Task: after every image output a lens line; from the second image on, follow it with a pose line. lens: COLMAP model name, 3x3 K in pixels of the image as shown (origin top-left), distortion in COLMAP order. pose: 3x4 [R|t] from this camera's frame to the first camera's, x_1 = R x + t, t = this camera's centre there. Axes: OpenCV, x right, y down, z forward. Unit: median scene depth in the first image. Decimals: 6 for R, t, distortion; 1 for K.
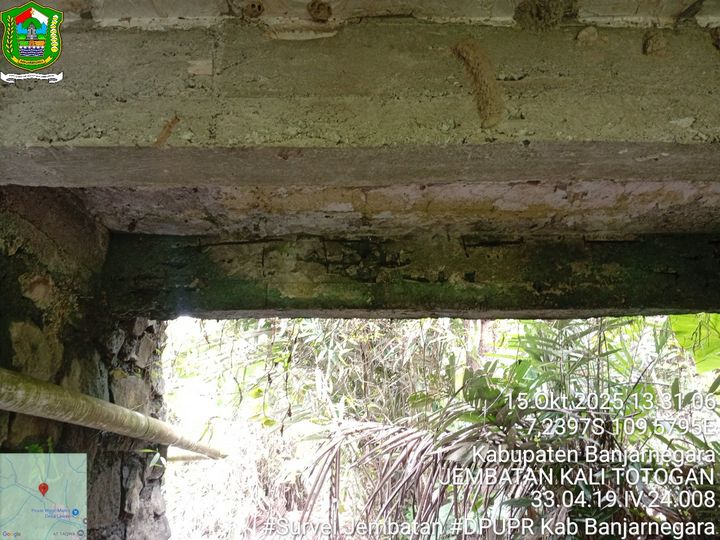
lens RADIAL K [[552.0, 0, 360.0], [0, 552.0, 268.3], [0, 0, 1]] dist [0.082022, -0.181010]
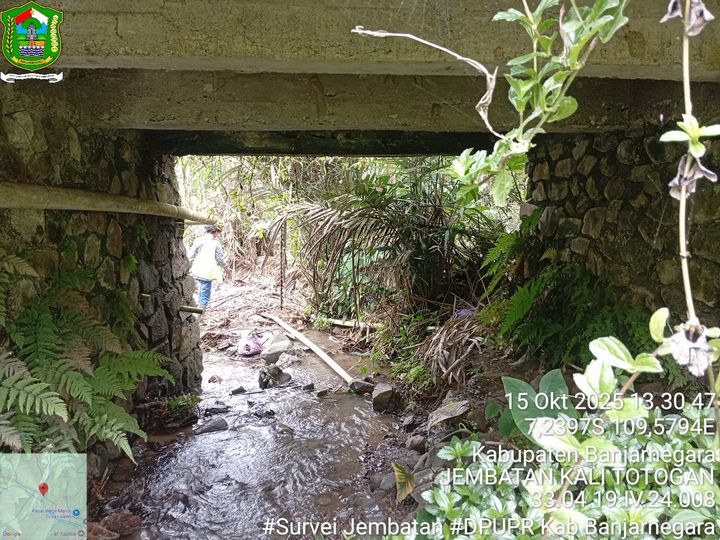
lens RADIAL K [[552.0, 0, 360.0], [0, 552.0, 268.3], [0, 0, 1]] dist [0.082022, -0.181010]
pose [[0.998229, -0.003832, 0.059368, 0.123864], [-0.021111, 0.910165, 0.413707, -0.337106], [-0.055619, -0.414227, 0.908472, -0.835277]]
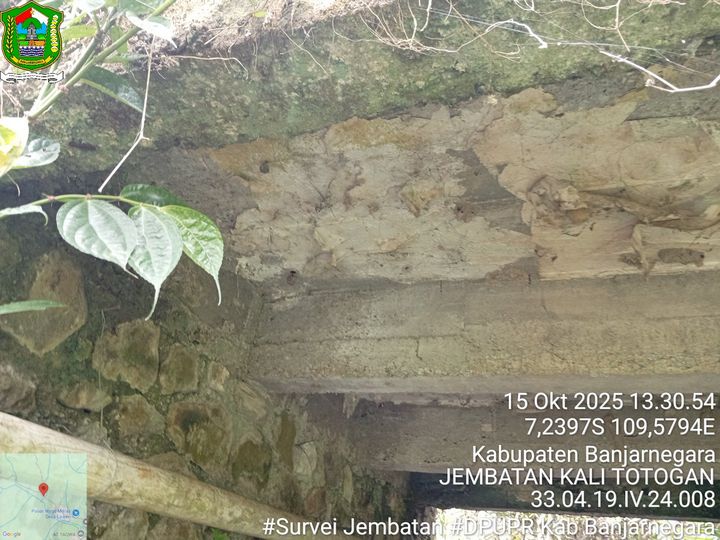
lens RADIAL K [[552.0, 0, 360.0], [0, 552.0, 268.3], [0, 0, 1]] dist [0.082022, -0.181010]
pose [[0.936822, -0.080630, -0.340386, 0.033839], [0.010487, 0.979109, -0.203065, -0.273883], [0.349648, 0.186666, 0.918097, -0.739169]]
